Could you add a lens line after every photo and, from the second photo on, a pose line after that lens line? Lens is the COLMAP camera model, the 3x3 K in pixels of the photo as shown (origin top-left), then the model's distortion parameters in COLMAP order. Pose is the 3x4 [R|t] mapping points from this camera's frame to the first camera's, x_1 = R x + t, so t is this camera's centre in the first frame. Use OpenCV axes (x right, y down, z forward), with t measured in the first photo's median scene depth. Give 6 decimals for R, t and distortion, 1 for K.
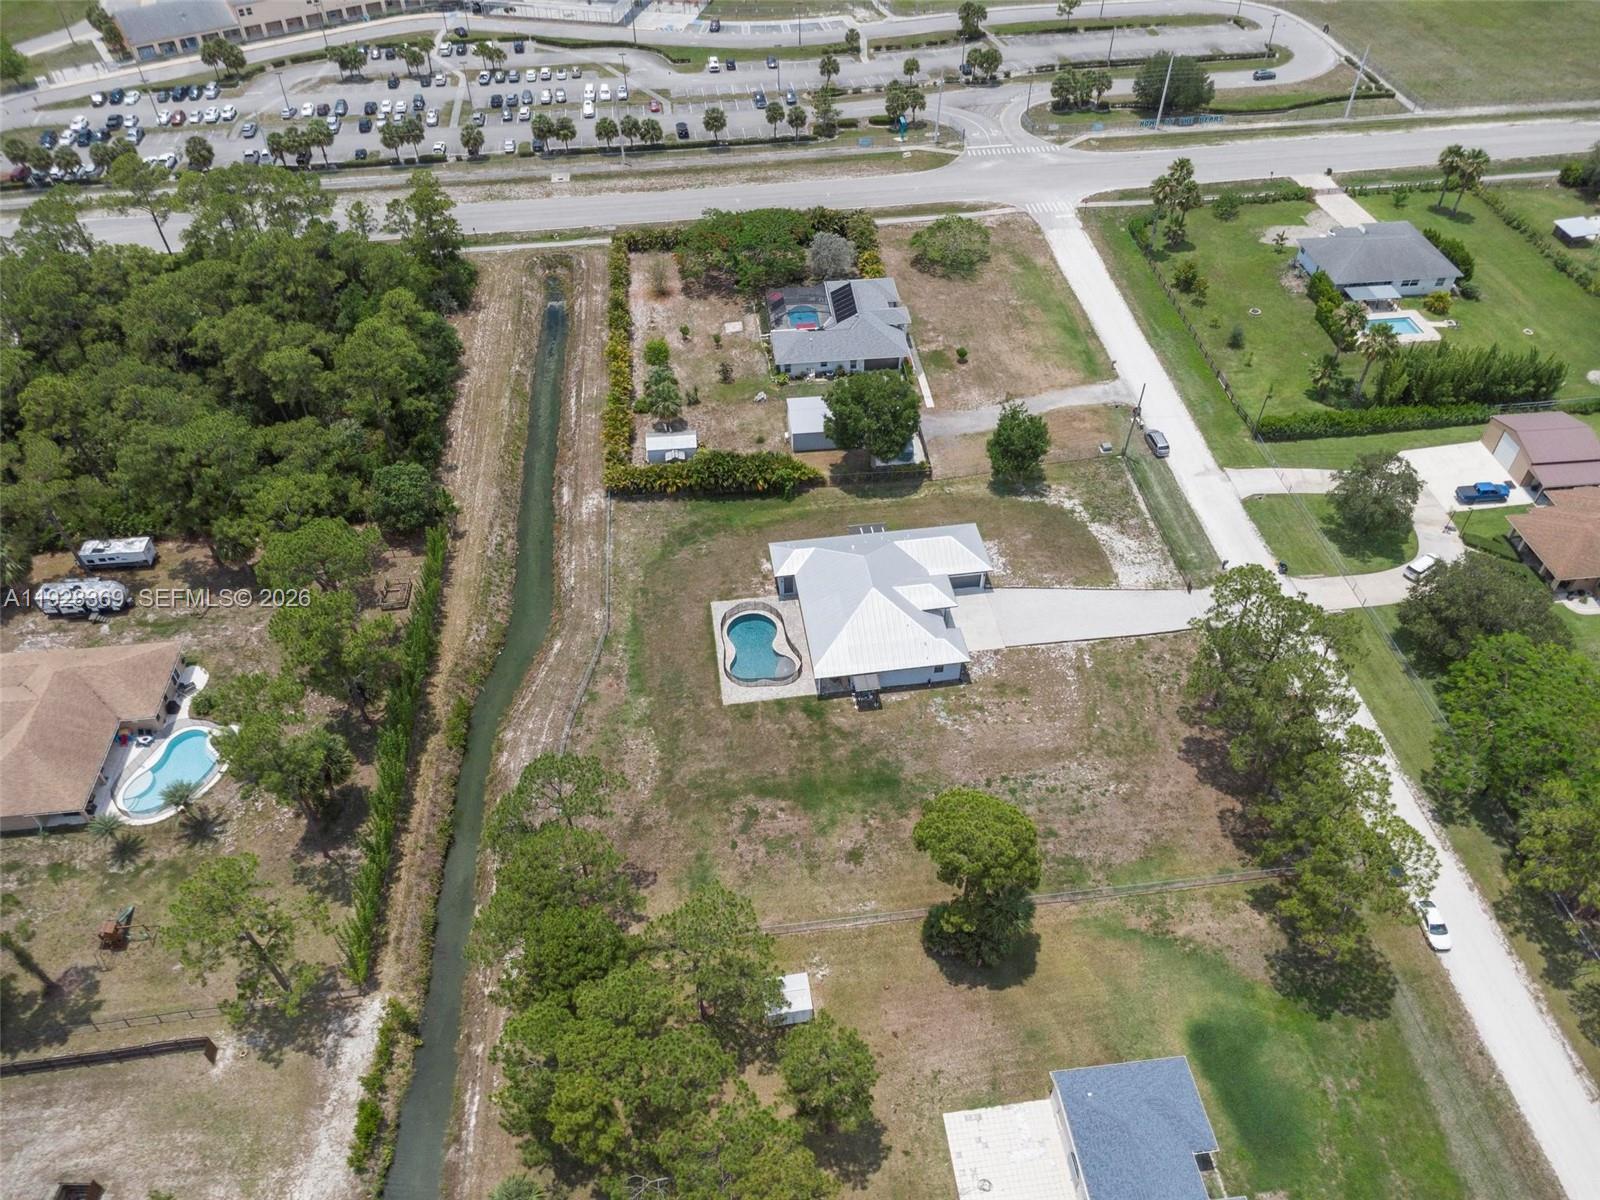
lens RADIAL K [[1164.2, 0, 790.3], [0, 1164.2, 604.3], [0, 0, 1]] dist [0.016583, -0.015736]
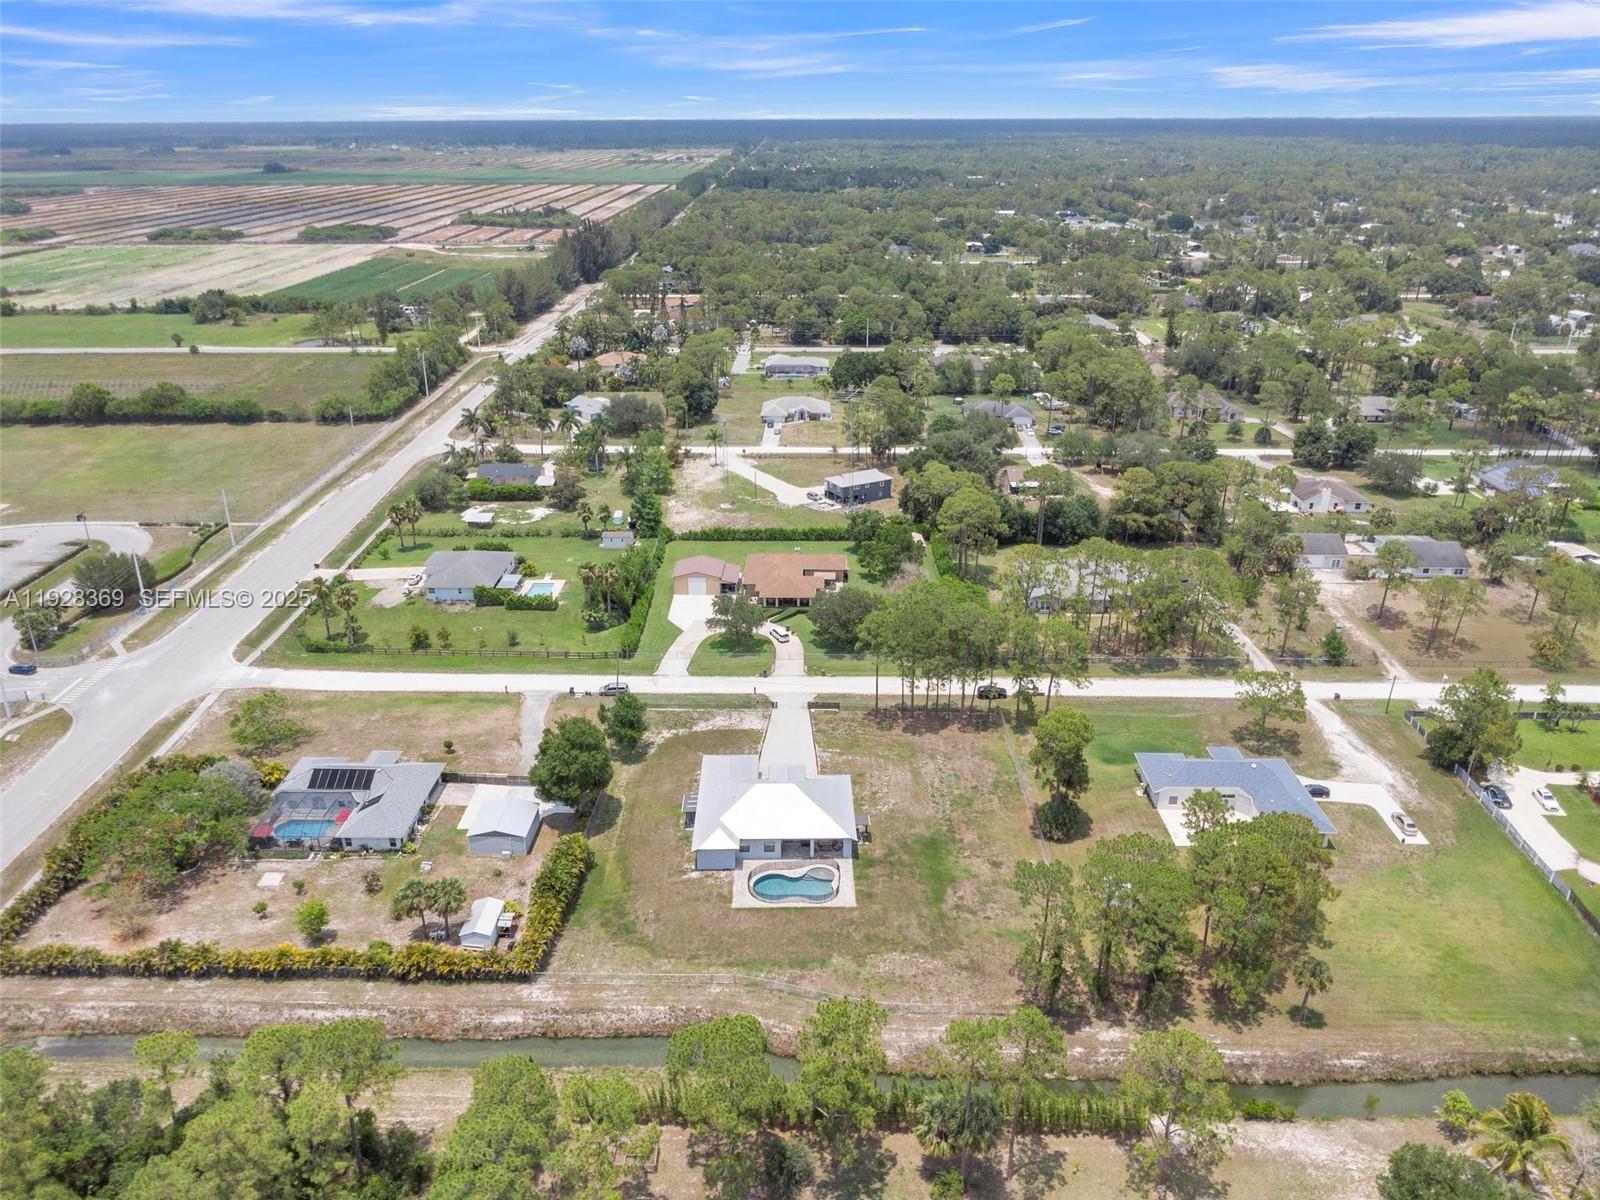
lens RADIAL K [[1164.2, 0, 803.9], [0, 1164.2, 616.7], [0, 0, 1]] dist [0.016583, -0.015736]
pose [[0.118228, -0.388600, 0.913790, -0.864619], [0.694894, 0.689743, 0.203415, -0.331568], [-0.709327, 0.610938, 0.351582, 0.364307]]
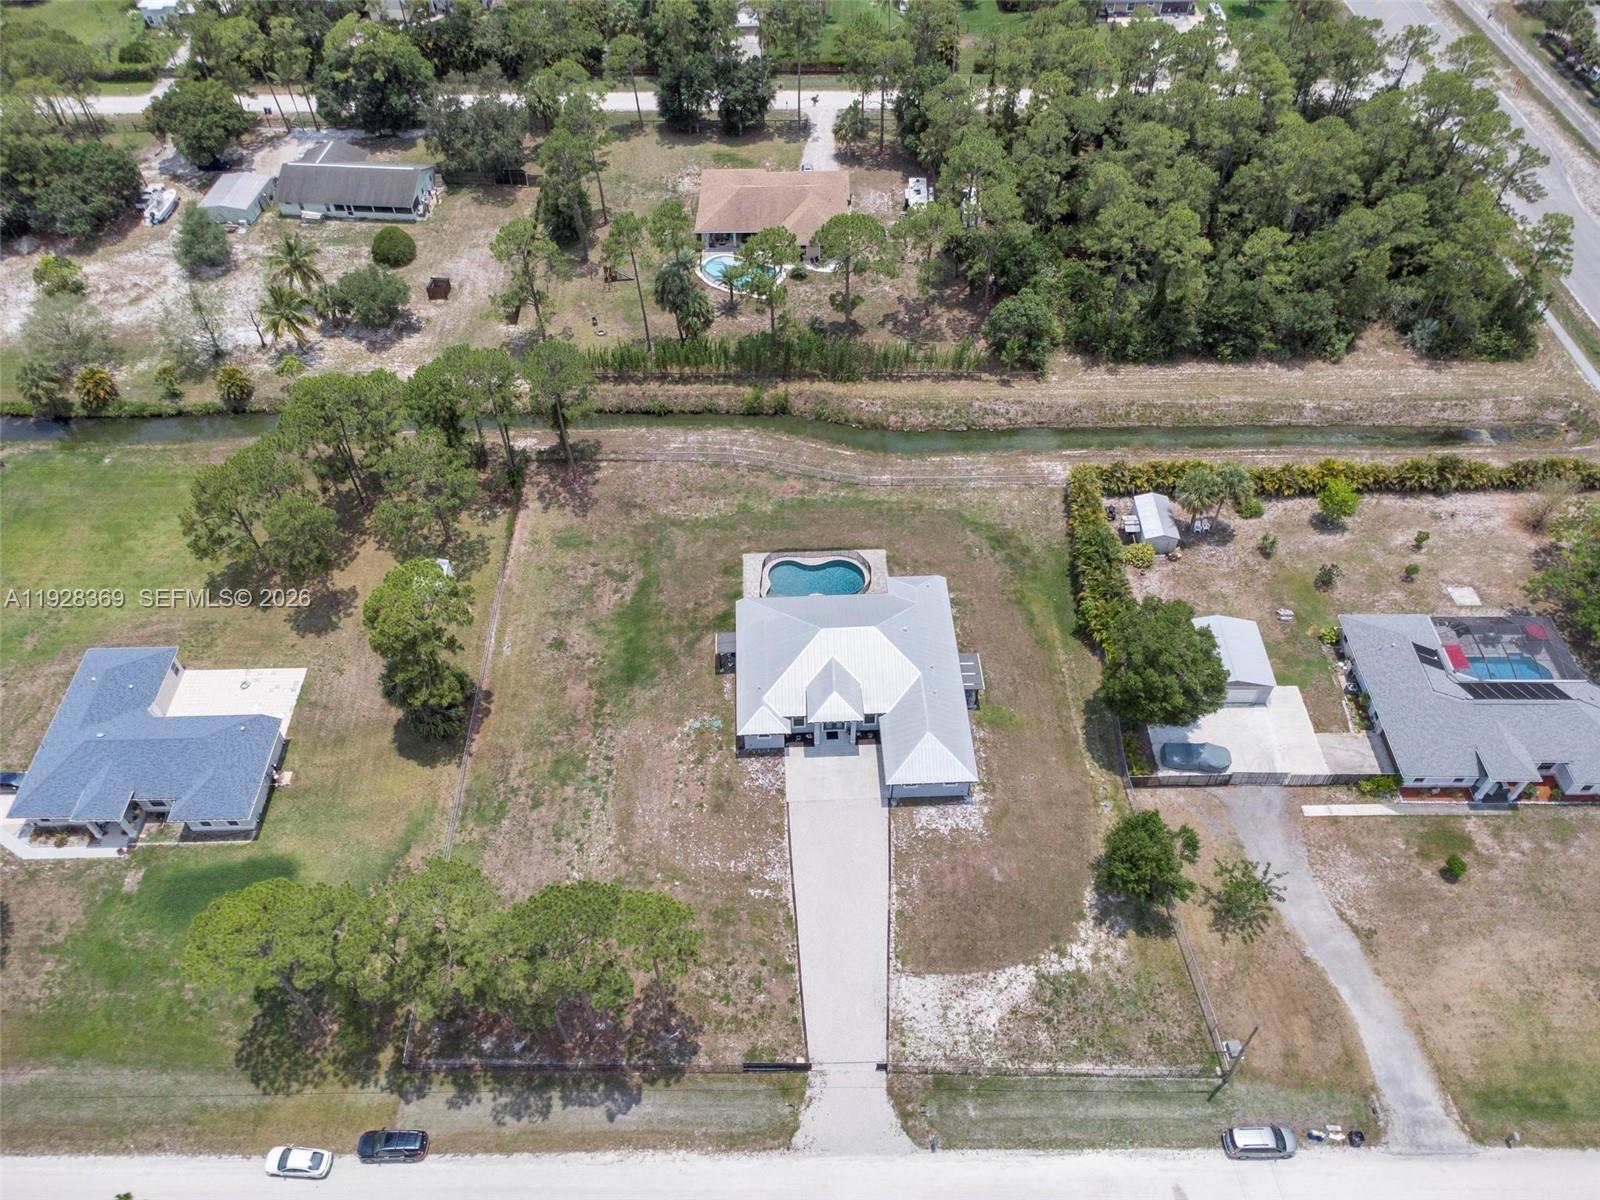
lens RADIAL K [[1164.2, 0, 792.5], [0, 1164.2, 595.8], [0, 0, 1]] dist [0.016583, -0.015736]
pose [[-0.099053, 0.754967, -0.648238, 0.534414], [-0.686294, 0.419884, 0.593884, -0.455975], [0.720548, 0.503708, 0.476538, 0.461396]]
